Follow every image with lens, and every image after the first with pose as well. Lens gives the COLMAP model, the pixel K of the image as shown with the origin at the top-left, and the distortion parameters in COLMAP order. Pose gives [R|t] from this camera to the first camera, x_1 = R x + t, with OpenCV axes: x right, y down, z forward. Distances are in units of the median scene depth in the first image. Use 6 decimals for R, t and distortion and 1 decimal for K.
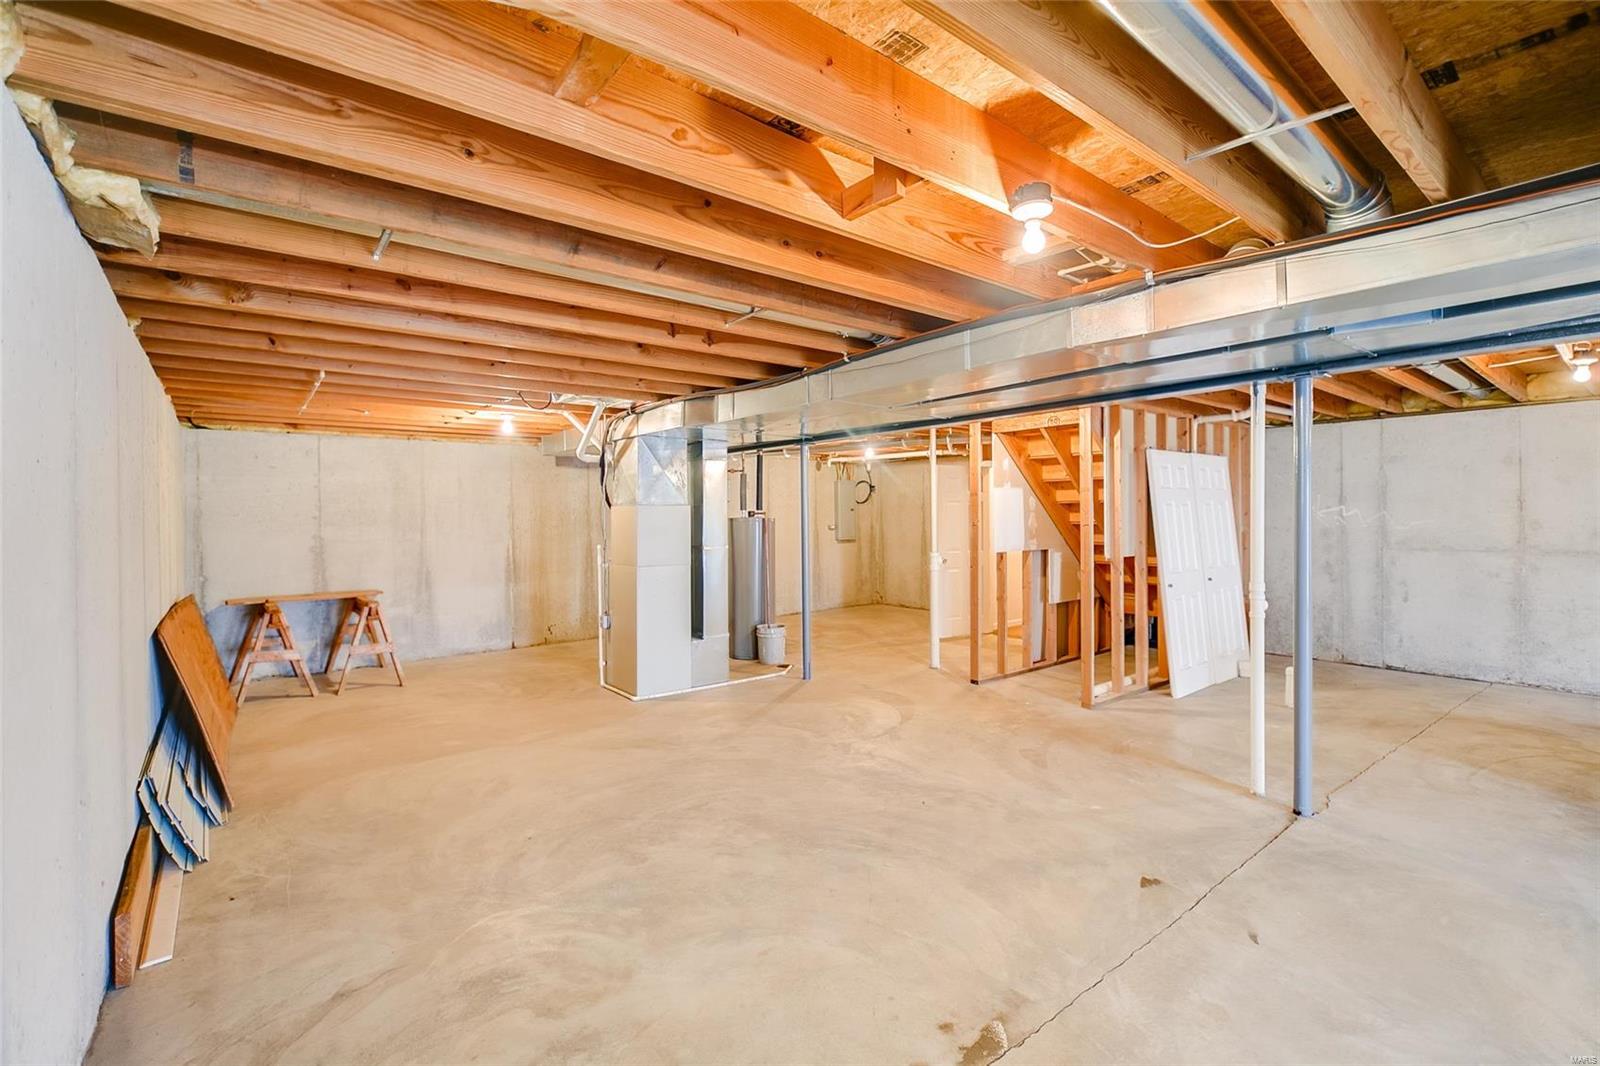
lens RADIAL K [[698.1, 0, 793.9], [0, 698.1, 523.3], [0, 0, 1]] dist [-0.002614, -0.000666]
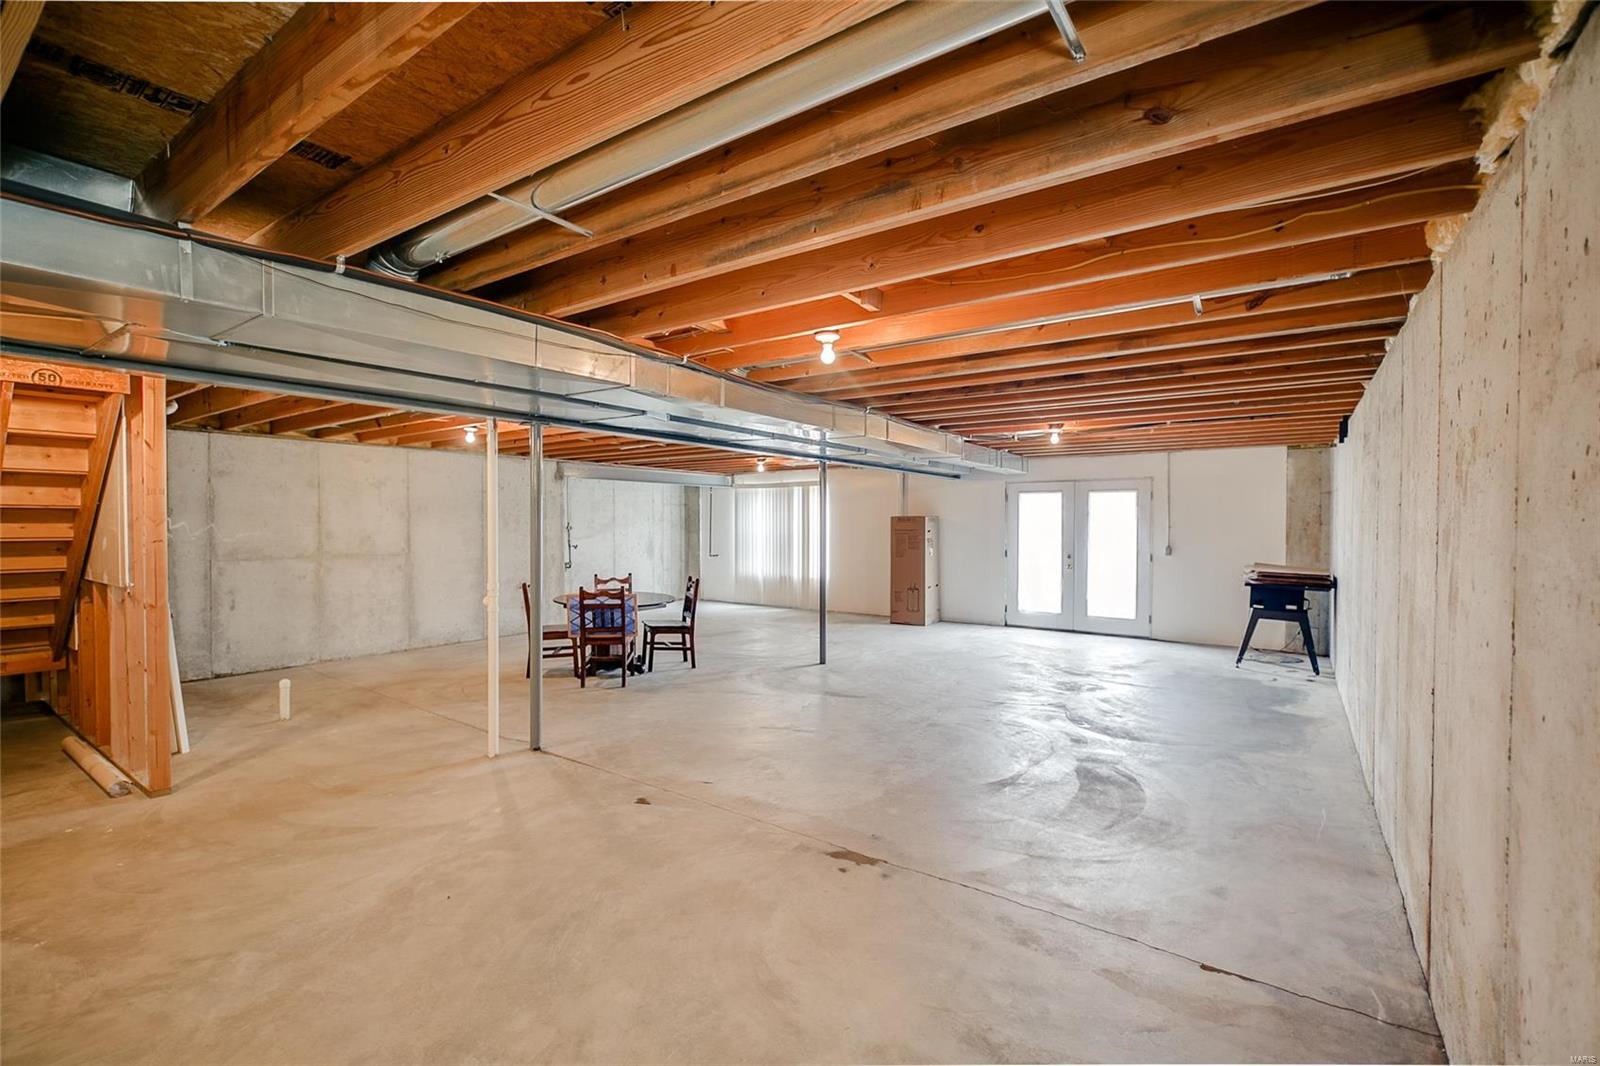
lens RADIAL K [[698.1, 0, 794.2], [0, 698.1, 533.9], [0, 0, 1]] dist [-0.002614, -0.000666]
pose [[-0.279410, -0.005264, 0.960157, -0.542303], [0.011087, 0.999901, 0.008708, -0.003059], [-0.960108, 0.013078, -0.279324, 0.694669]]
